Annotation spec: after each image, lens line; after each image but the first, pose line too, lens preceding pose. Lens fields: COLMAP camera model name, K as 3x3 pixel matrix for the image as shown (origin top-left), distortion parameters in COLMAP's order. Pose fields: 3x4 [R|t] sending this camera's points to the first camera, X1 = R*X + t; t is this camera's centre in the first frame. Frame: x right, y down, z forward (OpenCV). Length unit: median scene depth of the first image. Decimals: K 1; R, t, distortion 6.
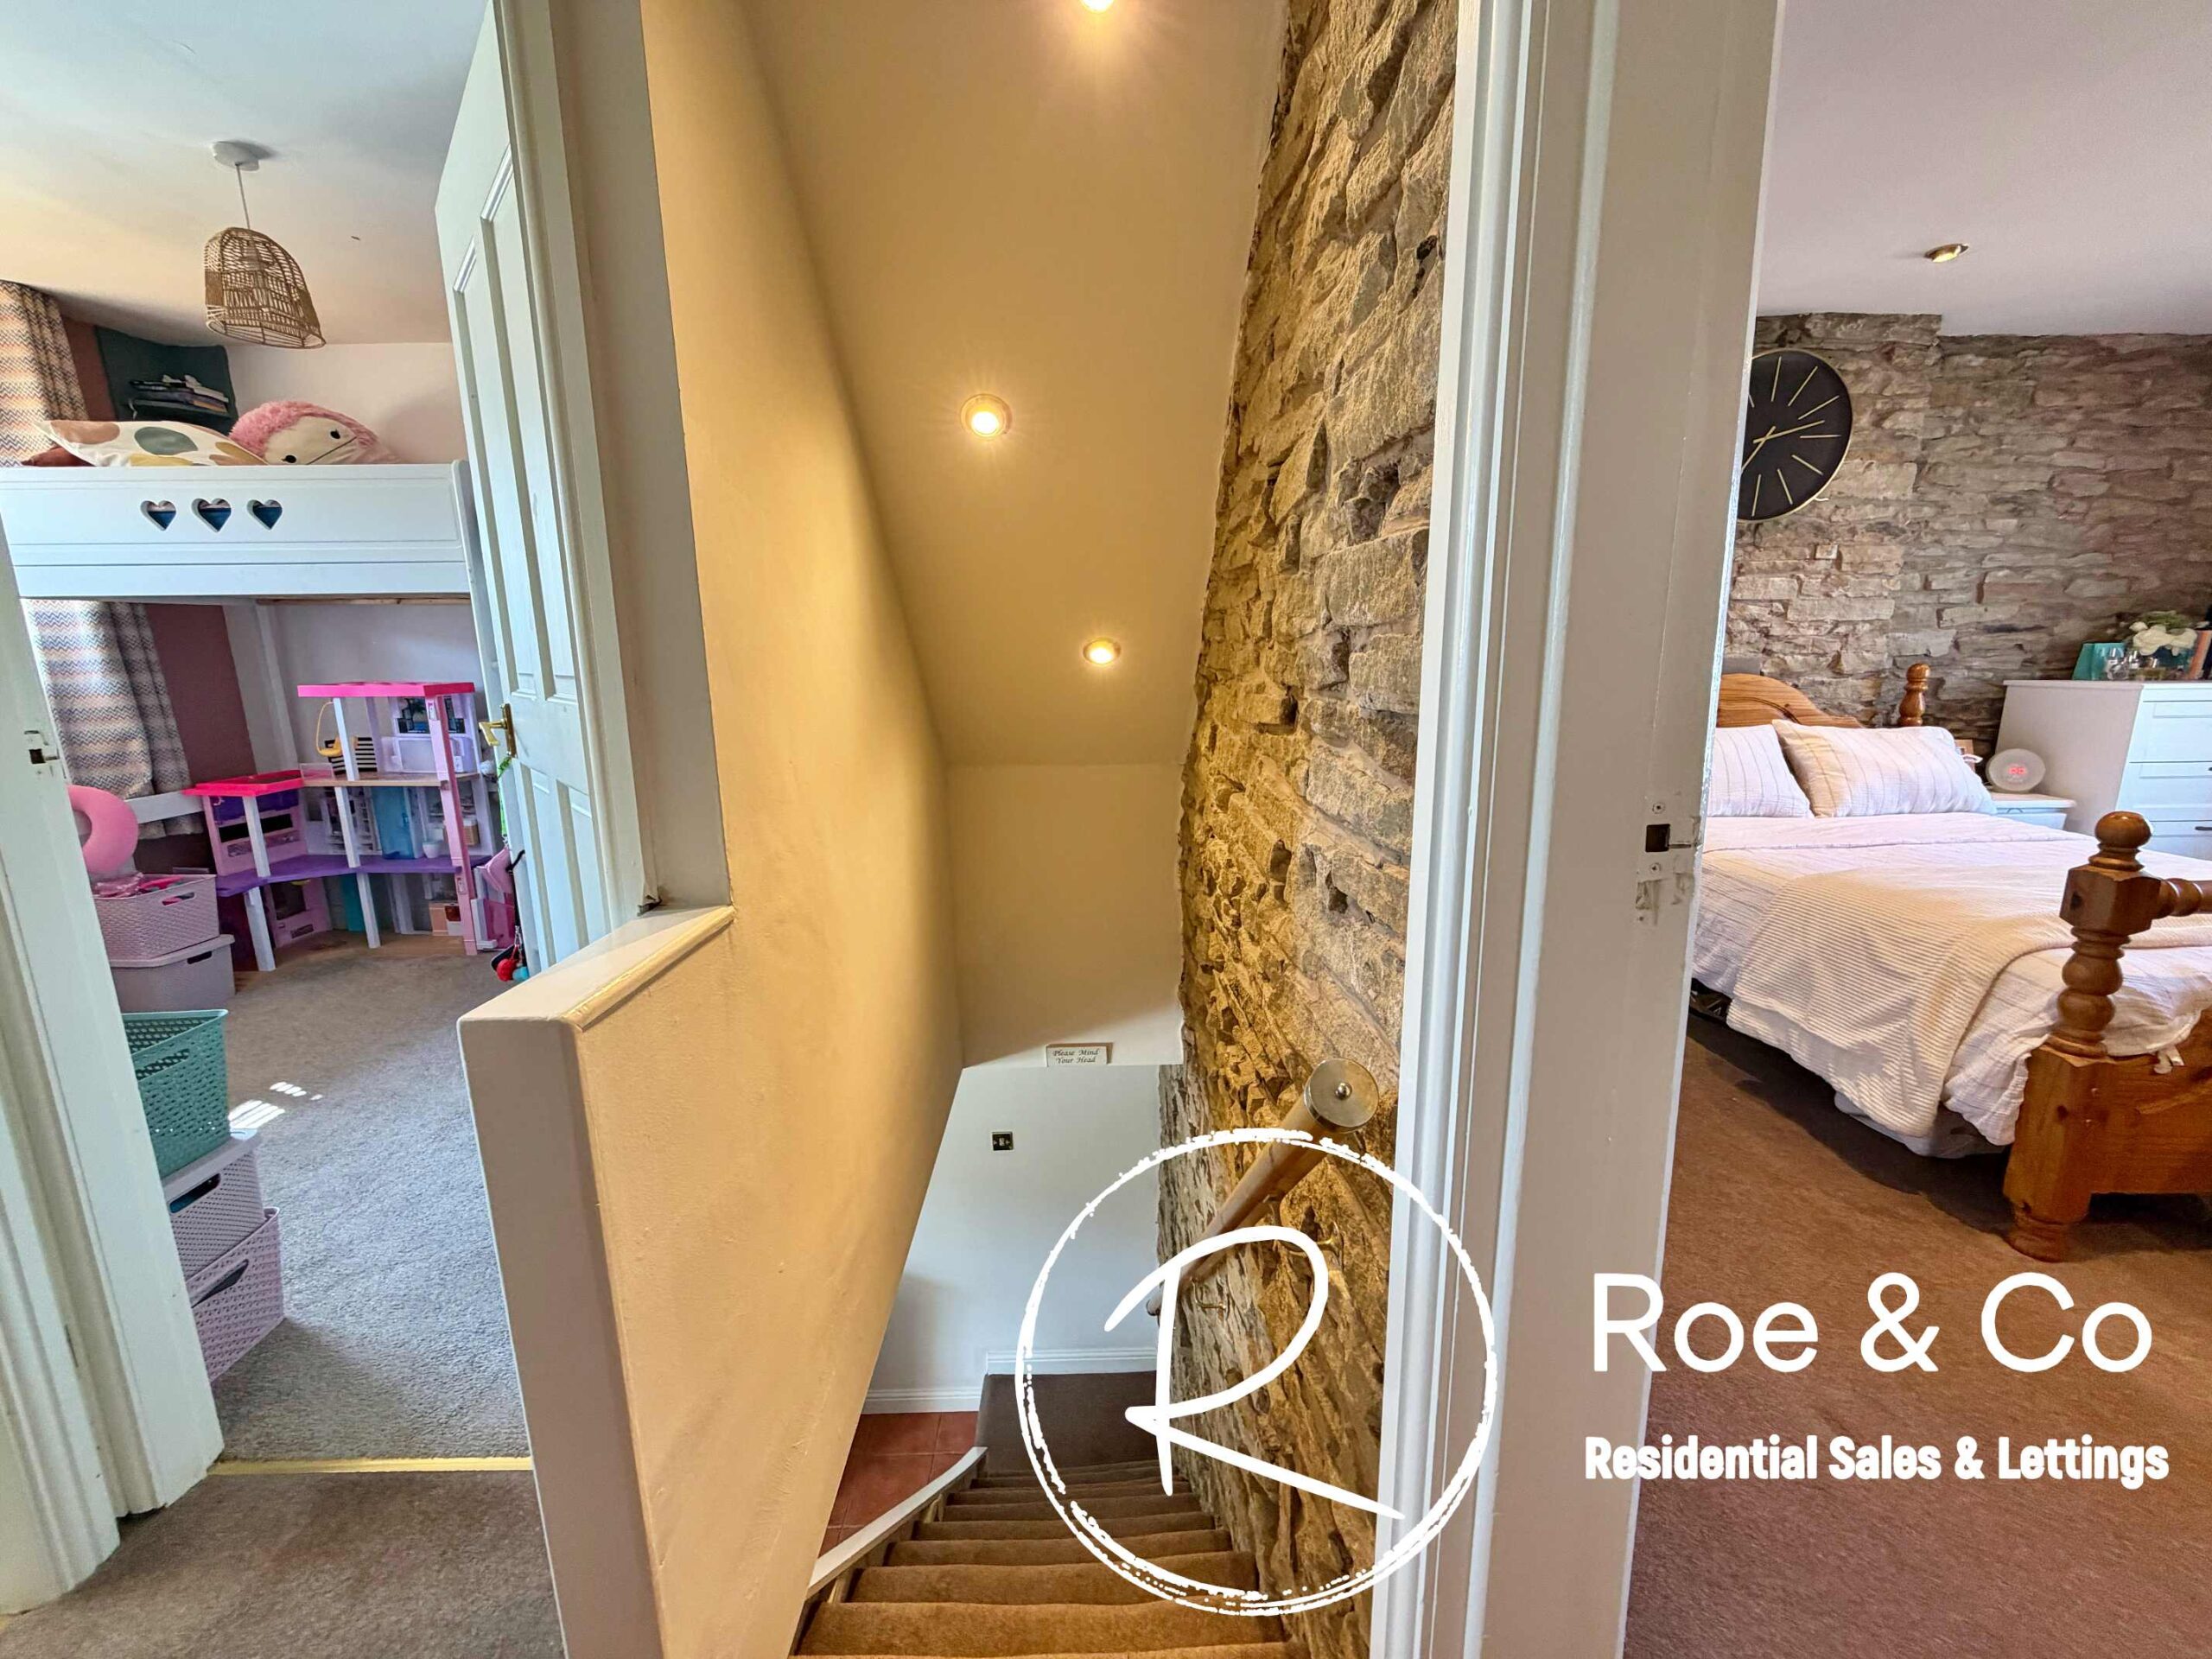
lens RADIAL K [[882.1, 0, 1101.9], [0, 882.1, 831.9], [0, 0, 1]] dist [-0.000796, 0.000140]
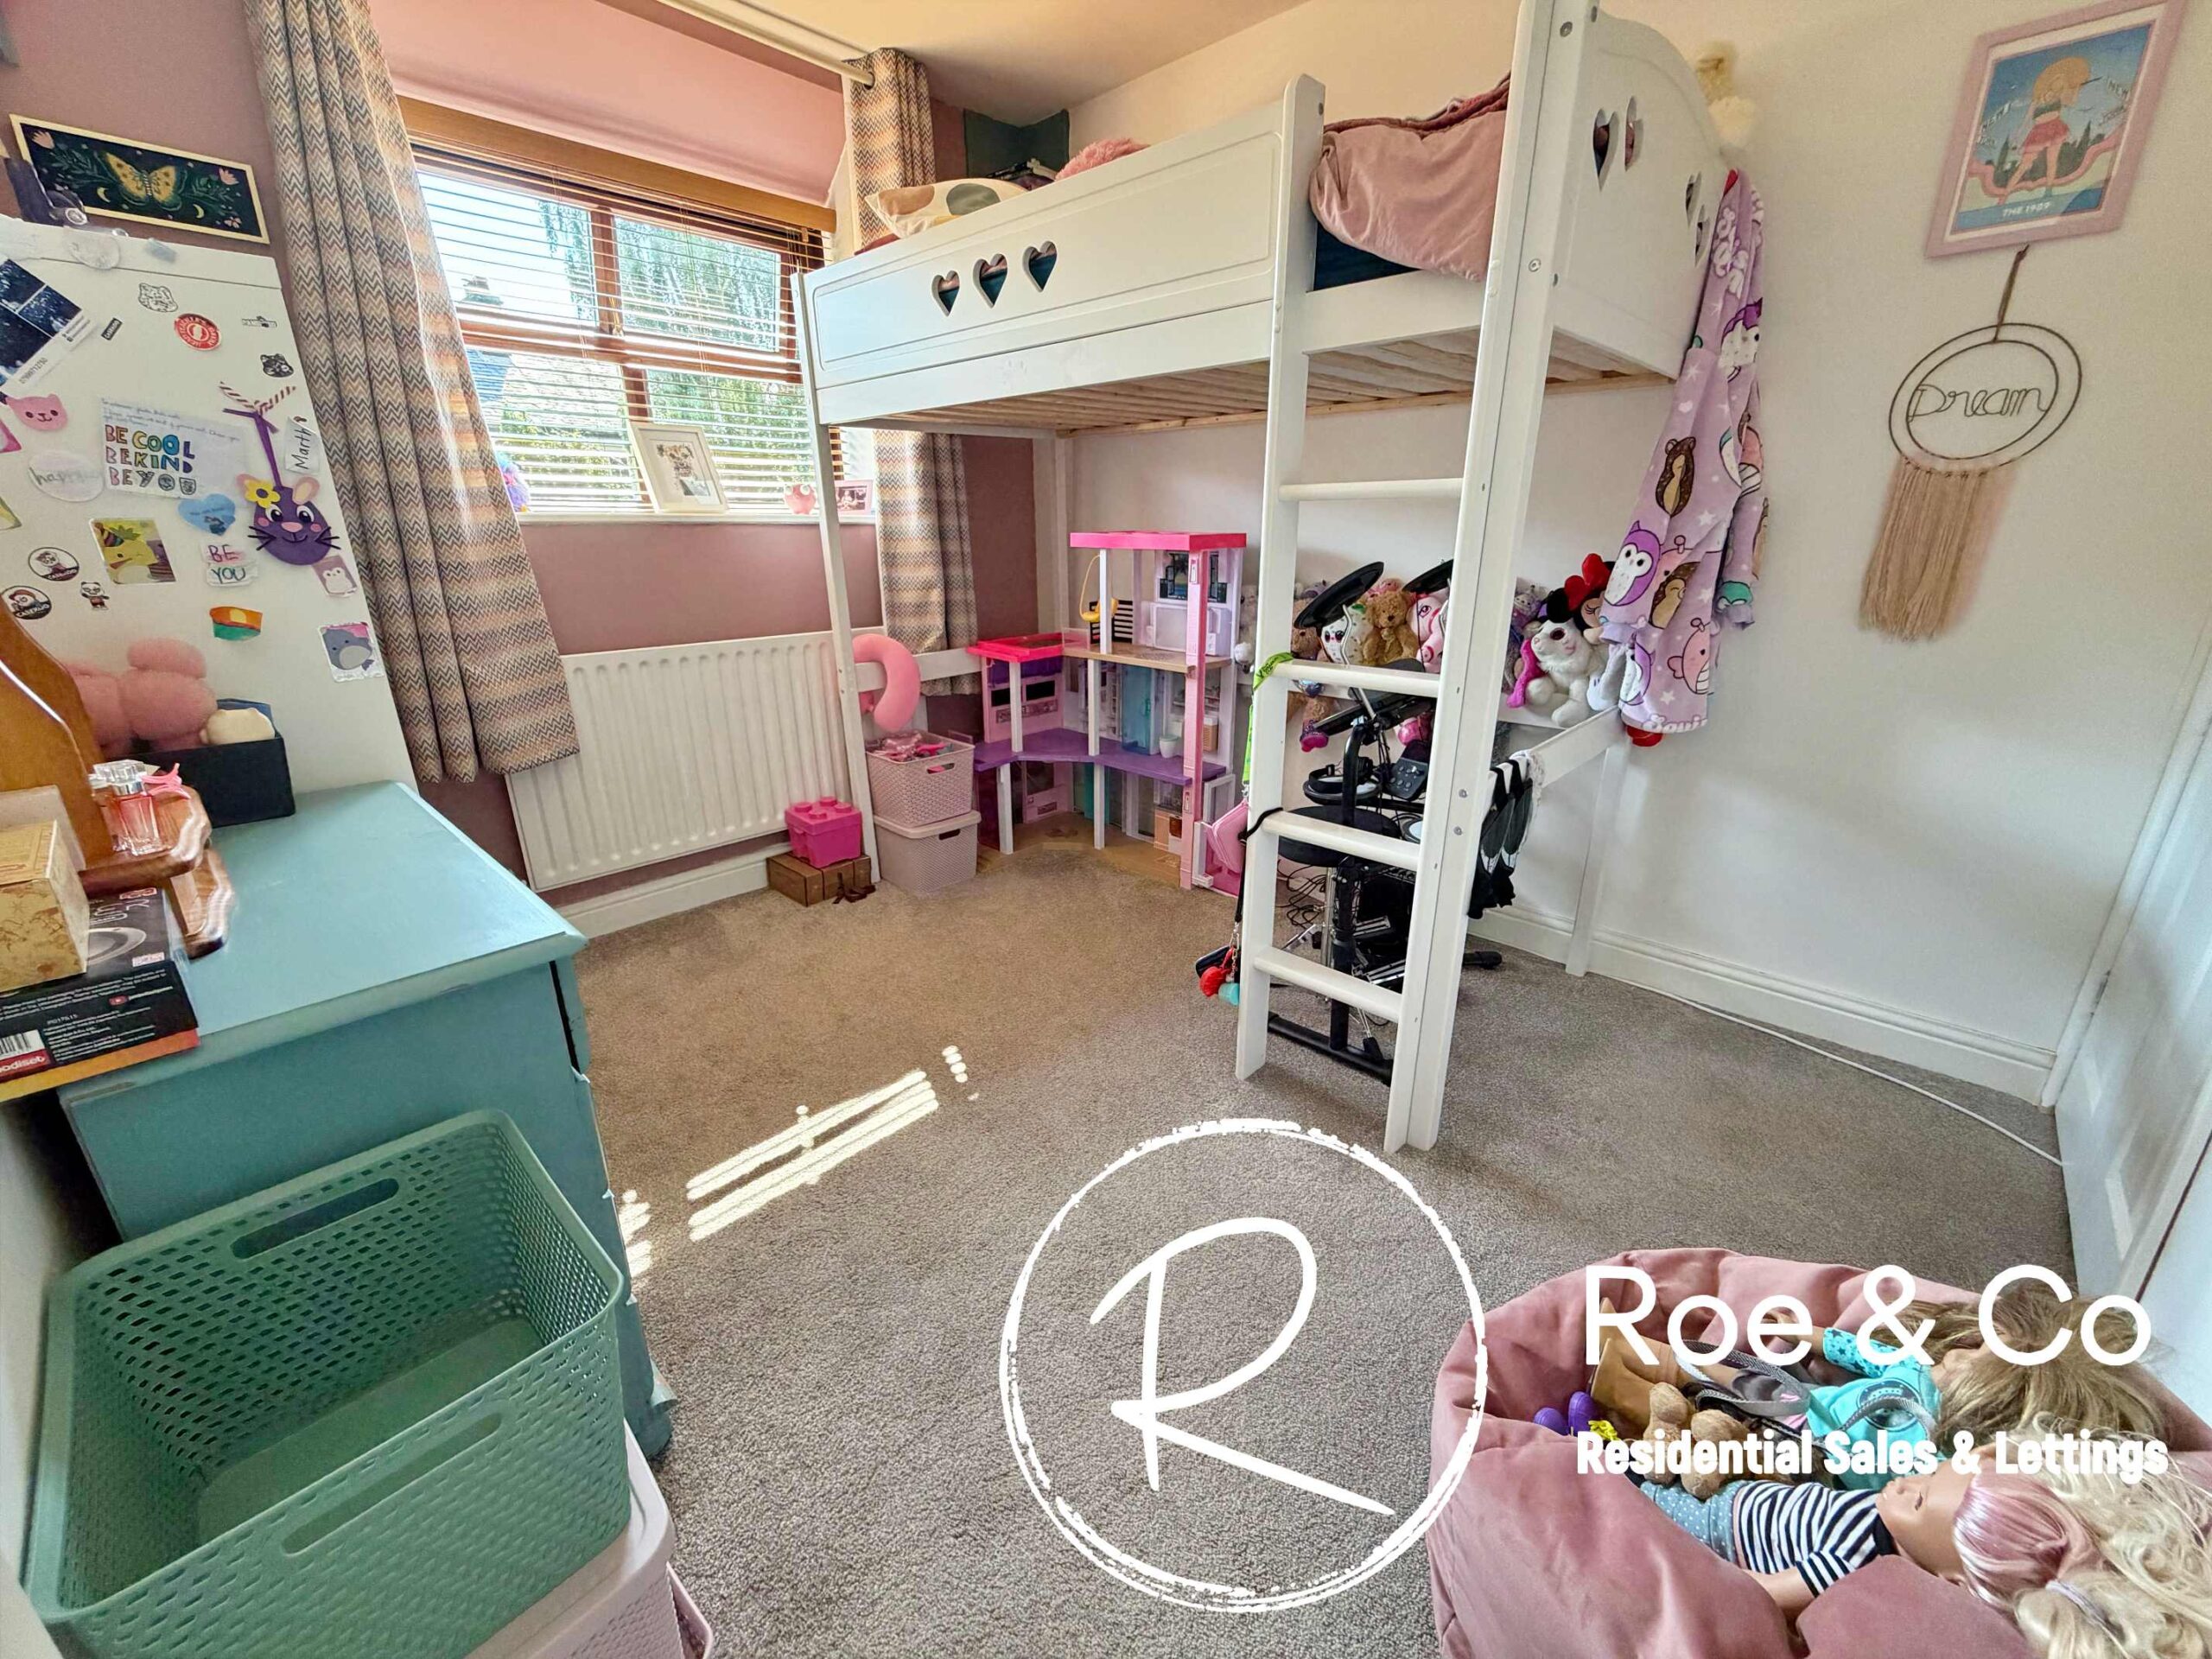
lens RADIAL K [[882.1, 0, 1104.2], [0, 882.1, 821.7], [0, 0, 1]] dist [-0.000796, 0.000140]
pose [[0.720997, 0.226011, -0.655044, -0.273530], [-0.144602, 0.973575, 0.176753, -0.050479], [0.677682, -0.032718, 0.734626, 0.387377]]
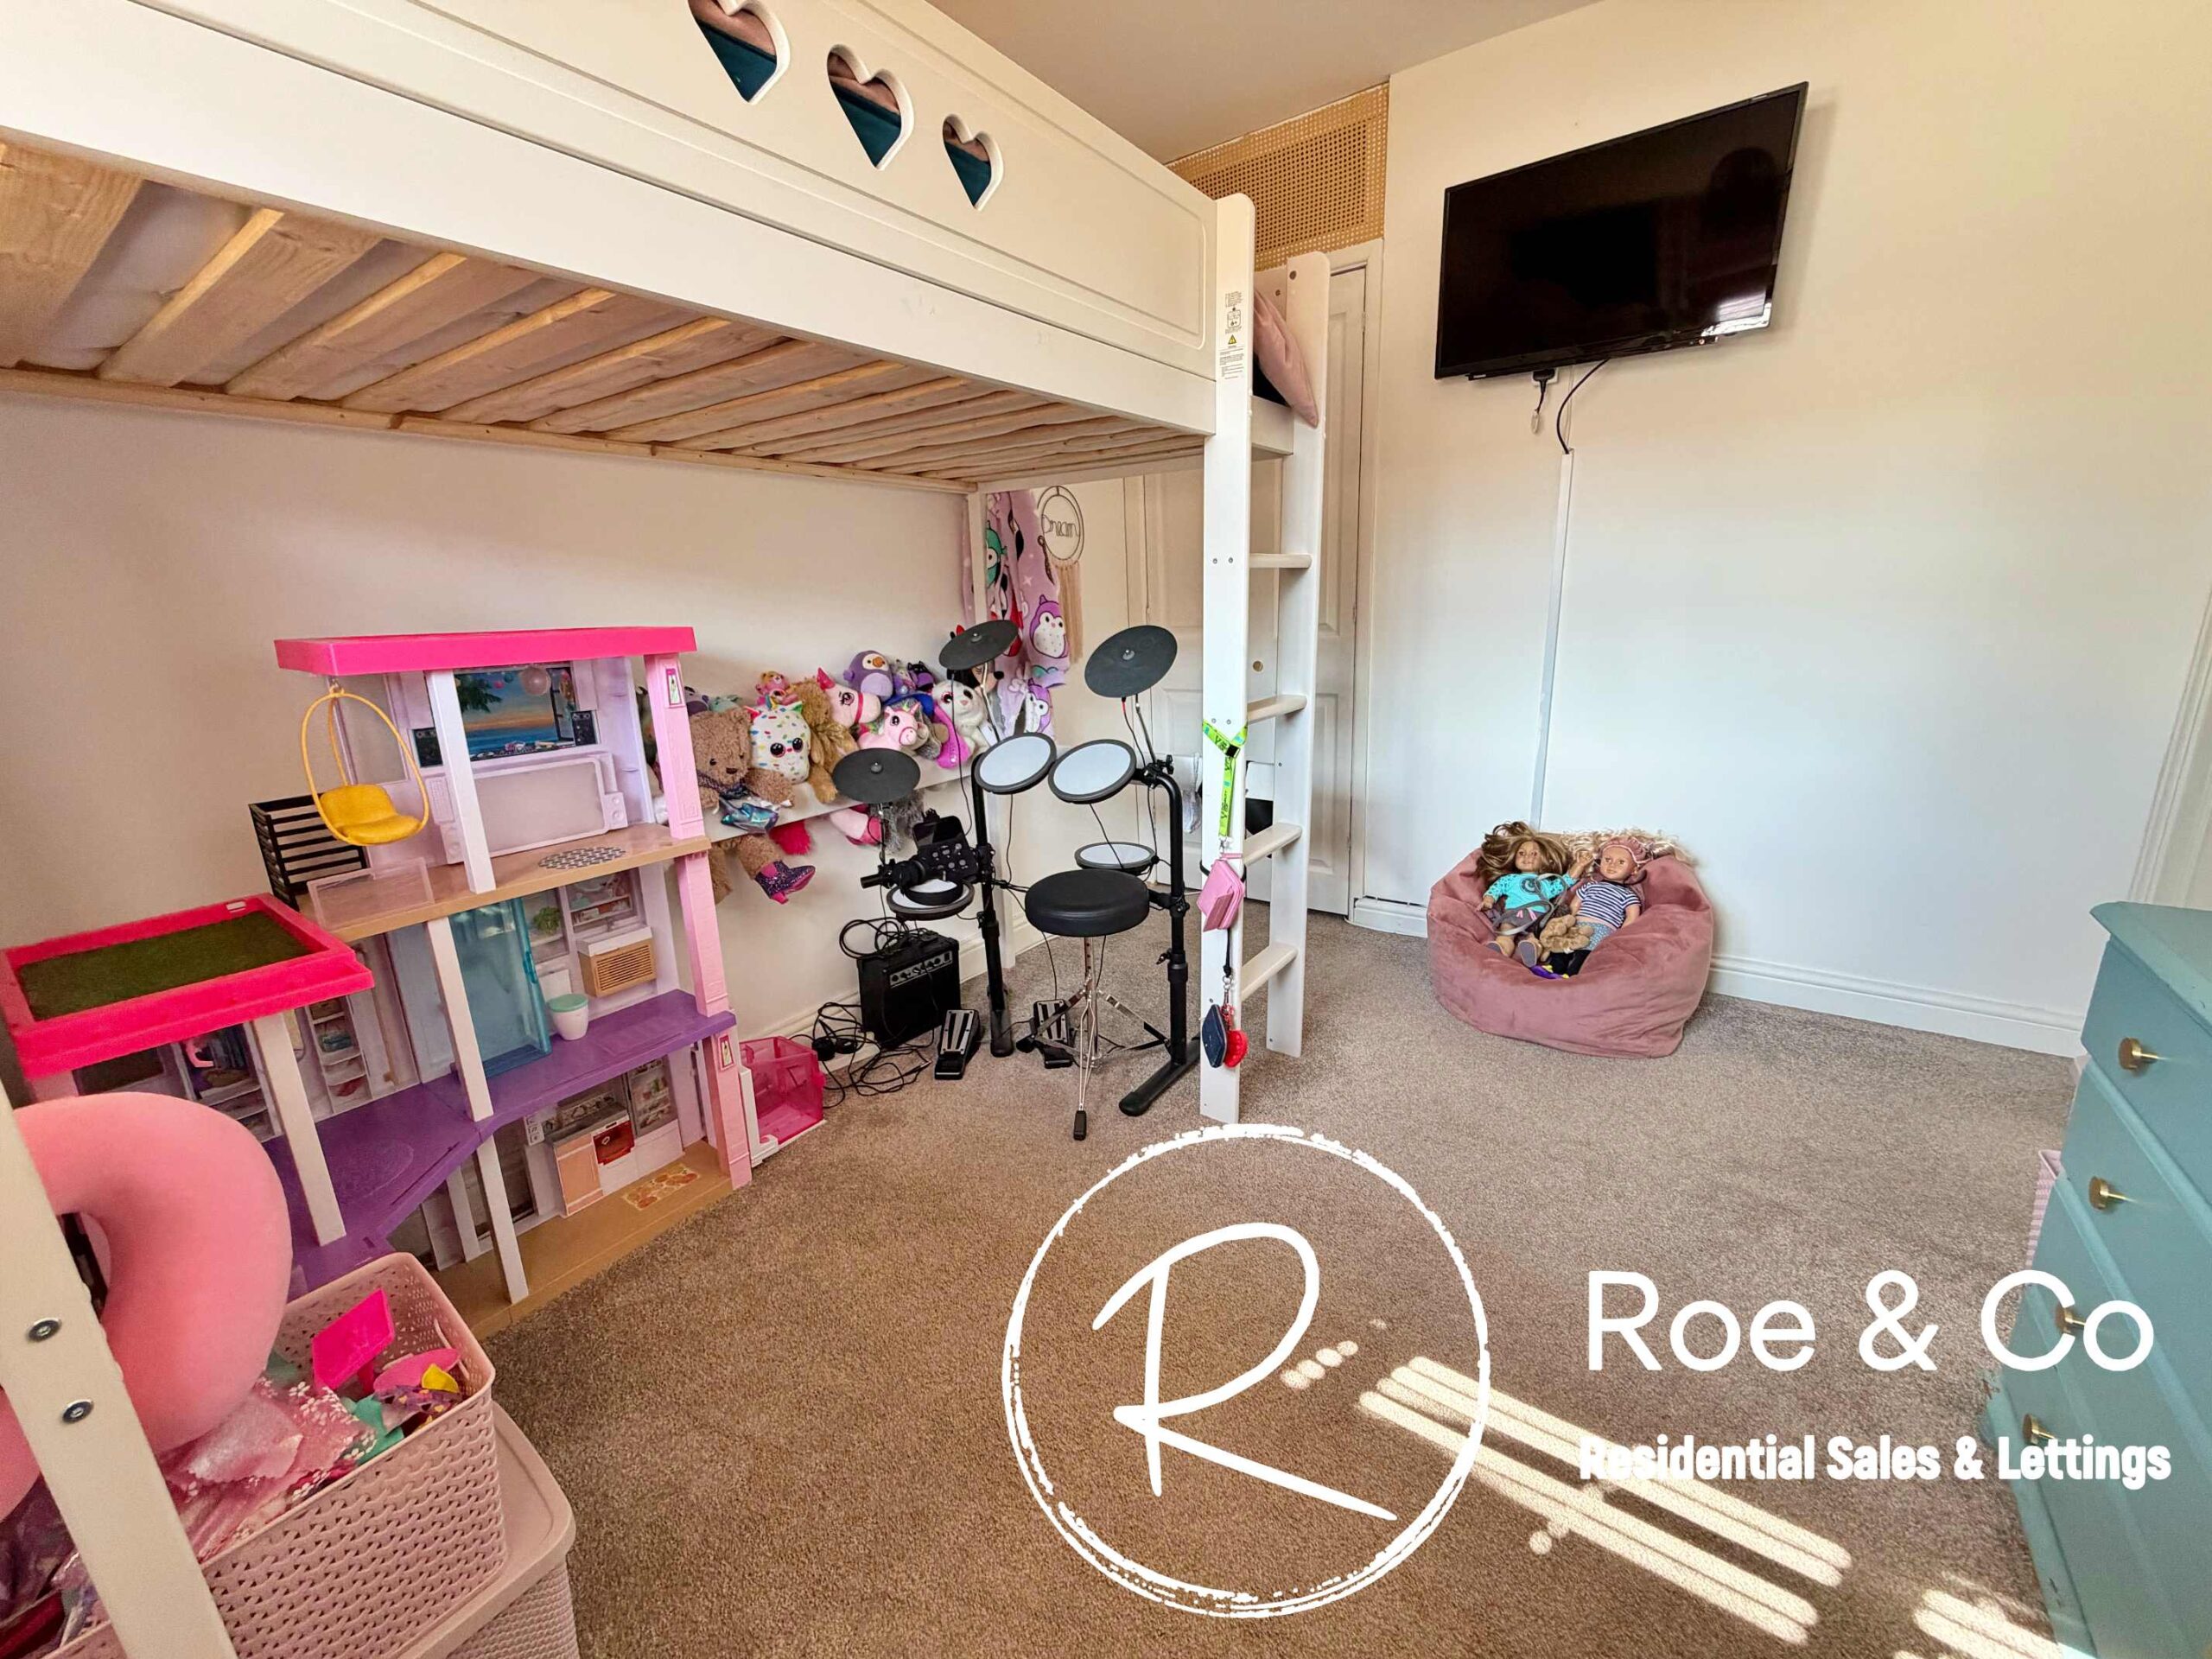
lens RADIAL K [[882.1, 0, 1103.9], [0, 882.1, 819.6], [0, 0, 1]] dist [-0.000796, 0.000140]
pose [[0.590307, -0.219496, 0.776762, -0.976115], [0.199503, 0.972135, 0.123091, -0.081470], [-0.782136, 0.082304, 0.617648, 0.550002]]
